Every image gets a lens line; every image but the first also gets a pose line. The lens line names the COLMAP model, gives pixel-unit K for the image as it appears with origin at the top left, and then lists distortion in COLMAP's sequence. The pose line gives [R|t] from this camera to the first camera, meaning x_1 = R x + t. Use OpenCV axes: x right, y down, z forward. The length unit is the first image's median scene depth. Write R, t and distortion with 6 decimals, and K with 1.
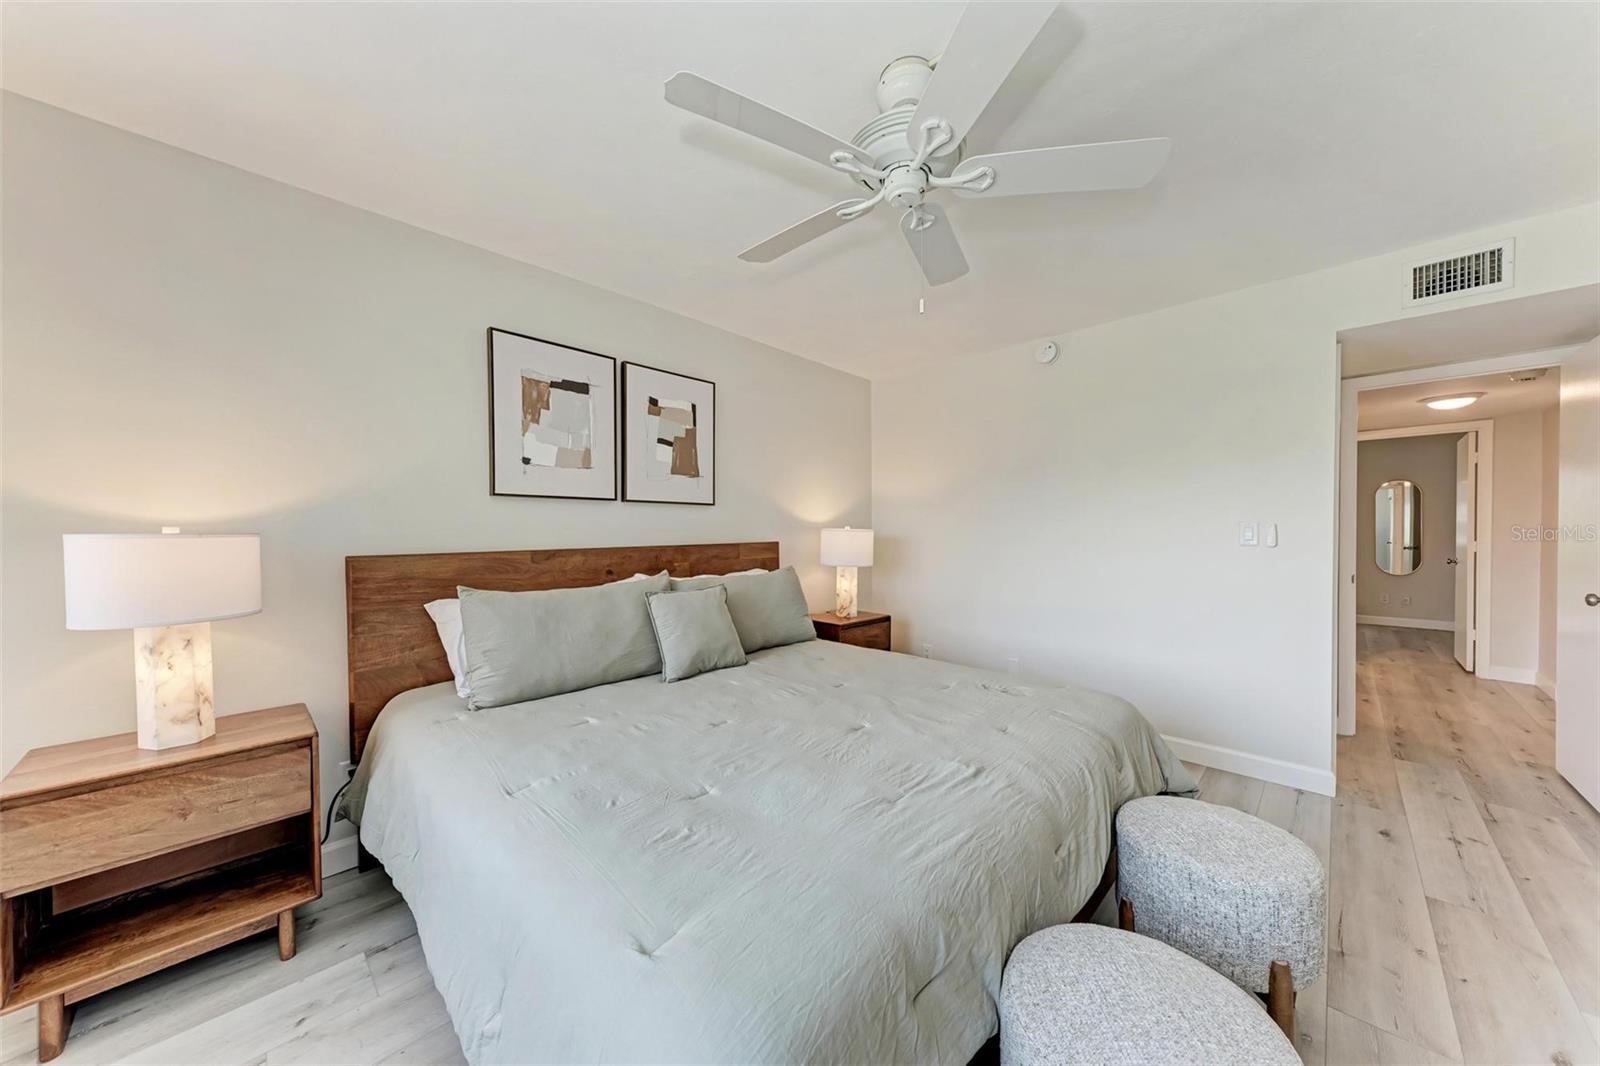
lens RADIAL K [[551.4, 0, 819.7], [0, 551.4, 530.8], [0, 0, 1]] dist [0.020706, -0.004678]
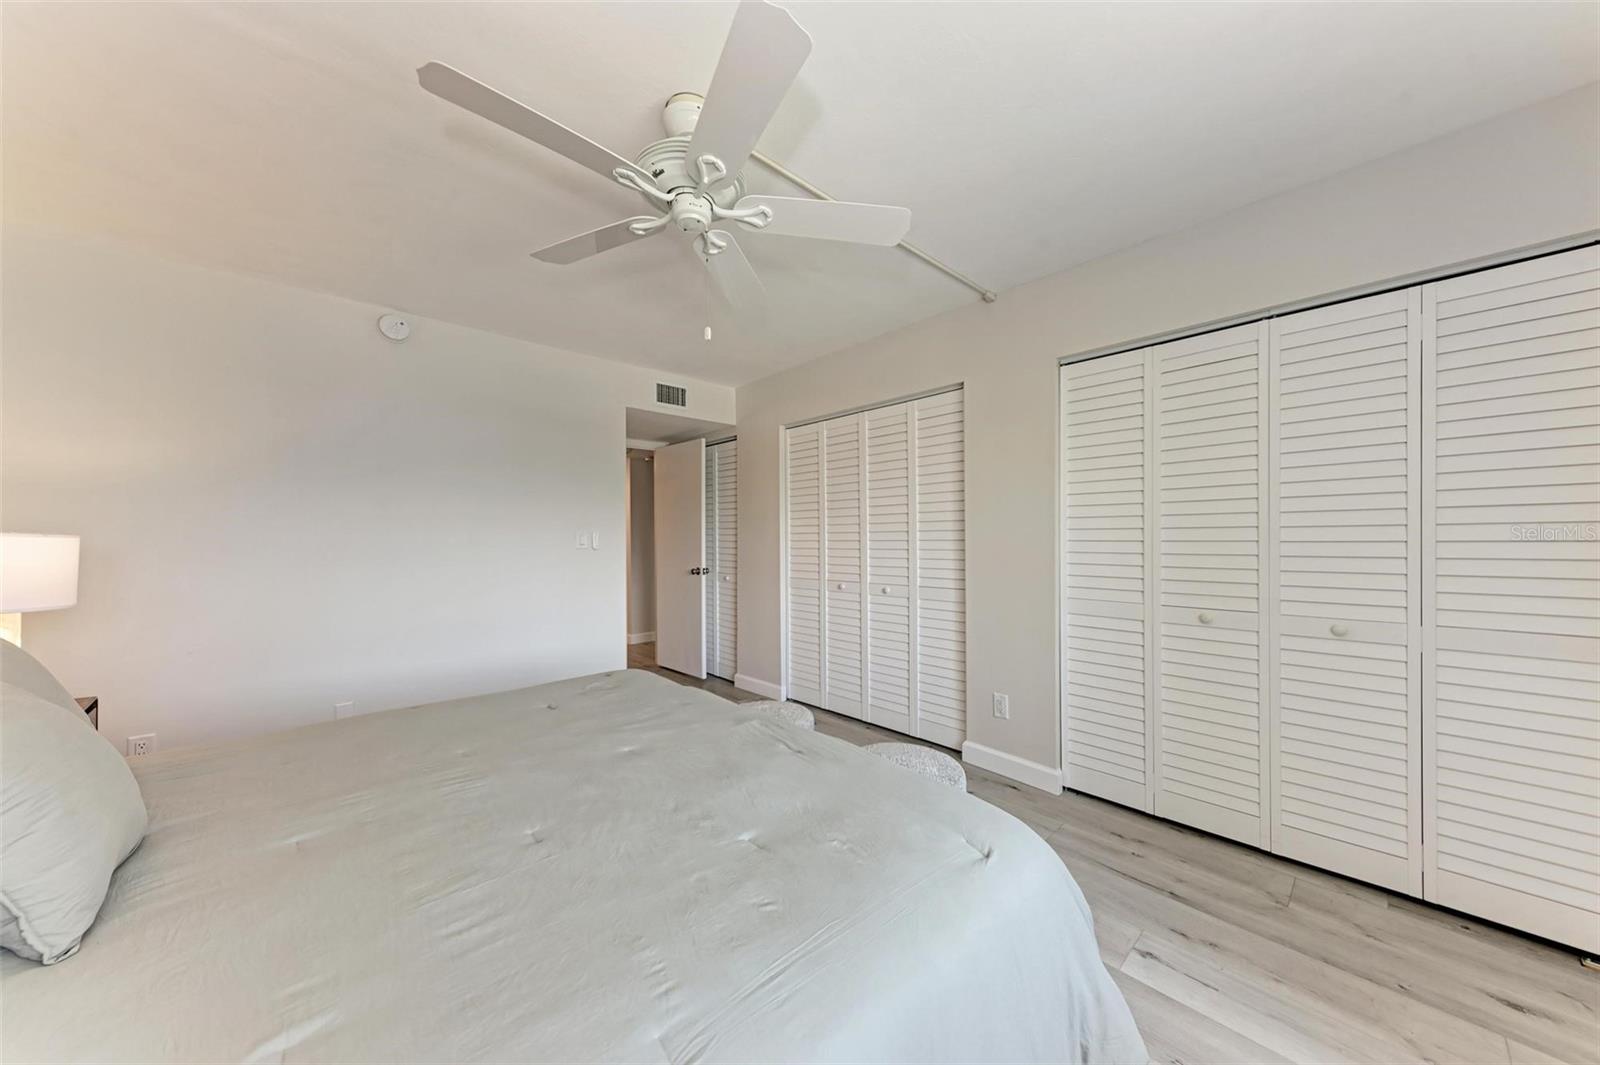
lens RADIAL K [[565.2, 0, 809.4], [0, 565.2, 538.9], [0, 0, 1]] dist [0.007650, -0.005108]
pose [[0.067684, 0.010718, 0.997649, -0.504557], [-0.011532, 0.999884, -0.009959, 0.000734], [-0.997640, -0.010831, 0.067800, 0.398985]]
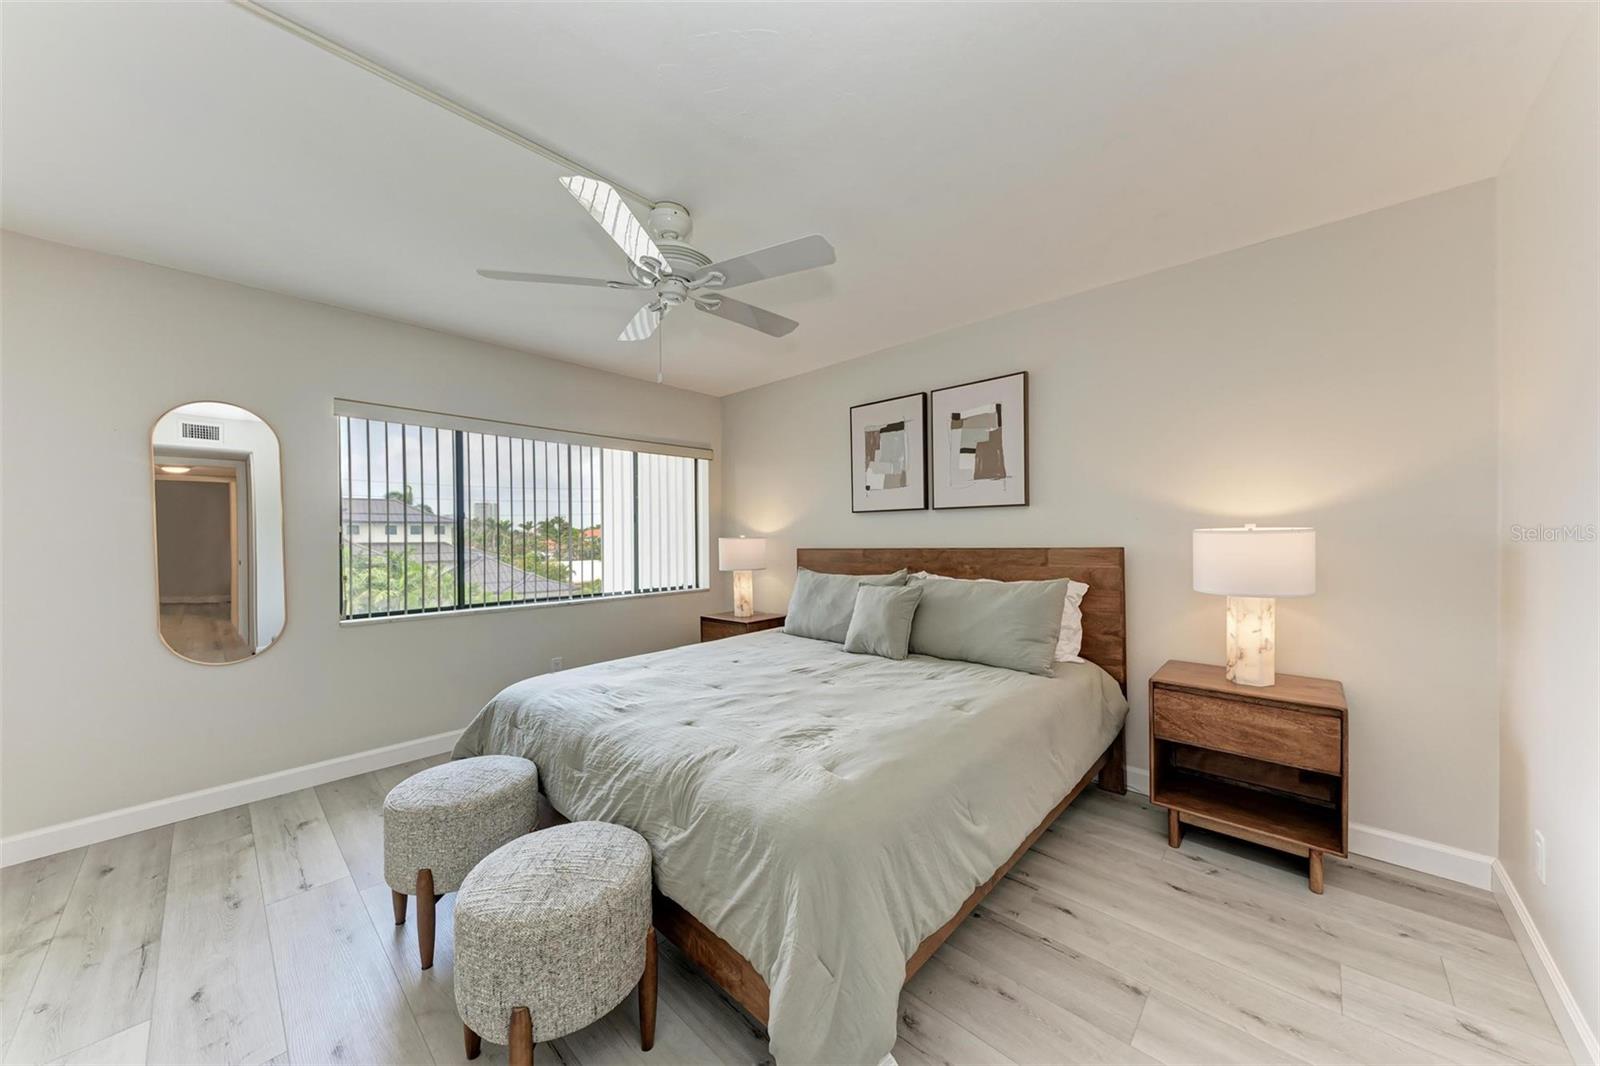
lens RADIAL K [[545.9, 0, 786.4], [0, 545.9, 535.6], [0, 0, 1]] dist [0.000878, -0.004384]
pose [[-0.005203, 0.013516, -0.999895, 0.842085], [0.021951, 0.999669, 0.013399, -0.020187], [0.999746, -0.021879, -0.005498, 0.708299]]
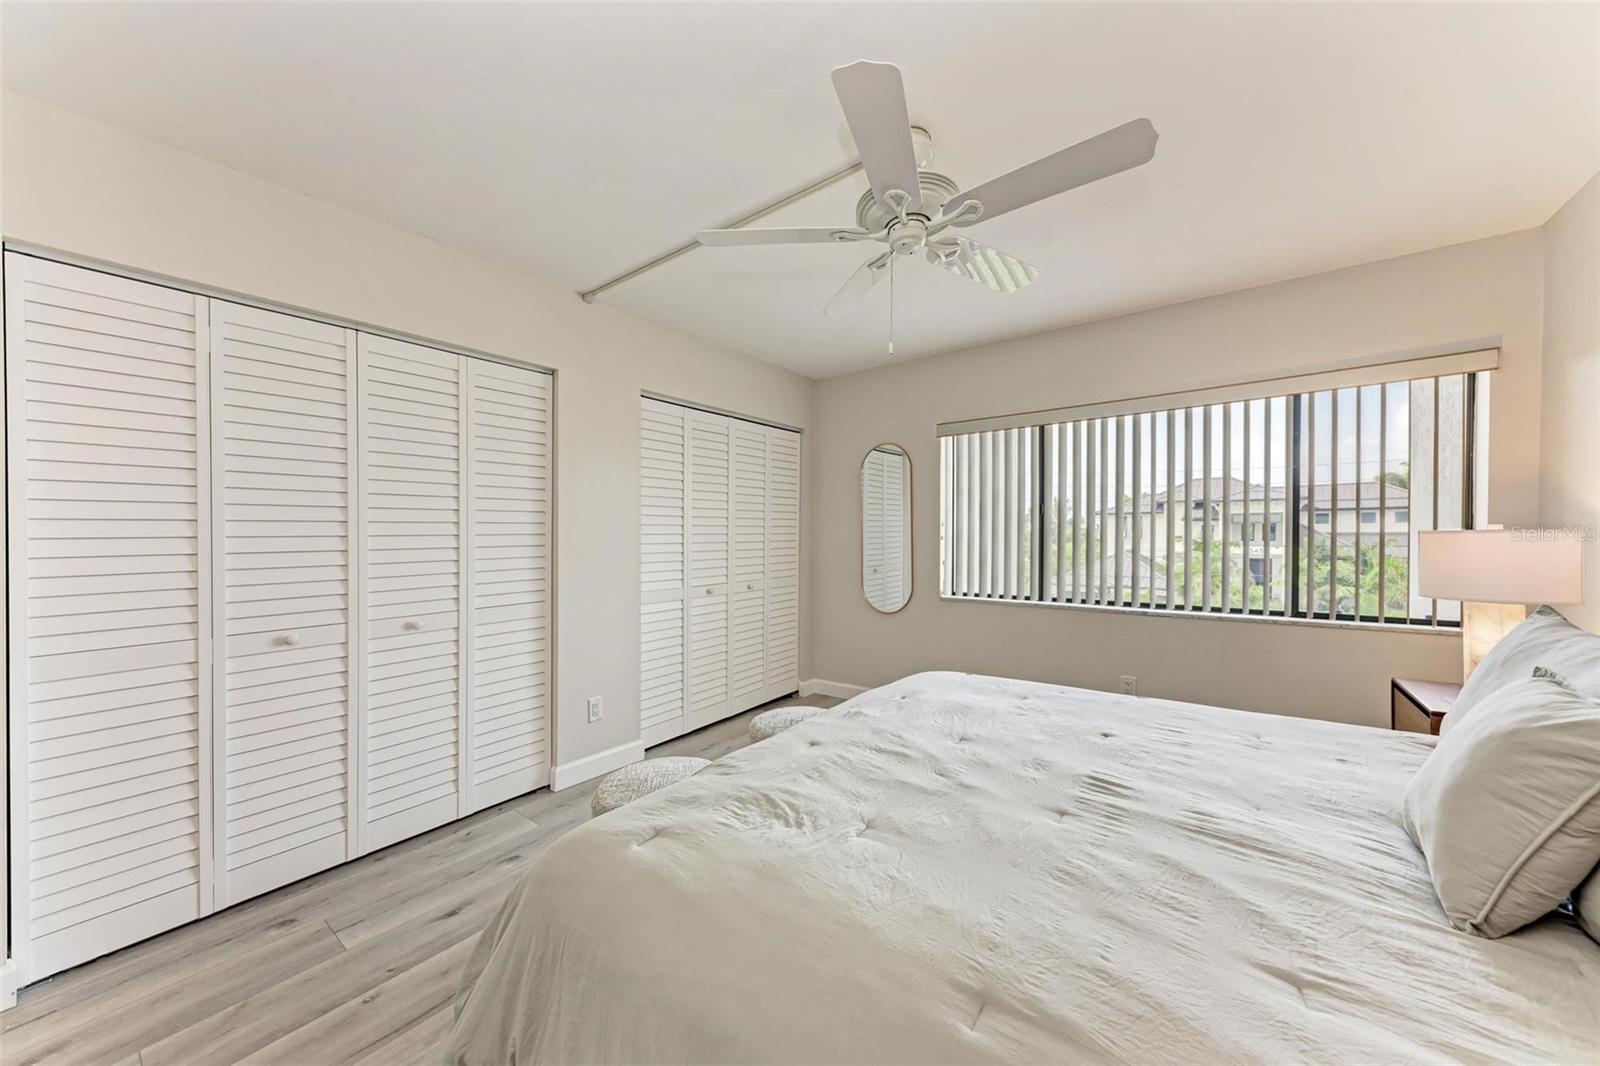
lens RADIAL K [[551.4, 0, 819.7], [0, 551.4, 530.8], [0, 0, 1]] dist [0.020706, -0.004678]
pose [[-0.991687, 0.026487, -0.125915, 0.257614], [0.029307, 0.999358, -0.020595, -0.002687], [0.125288, -0.024114, -0.991827, 1.167836]]
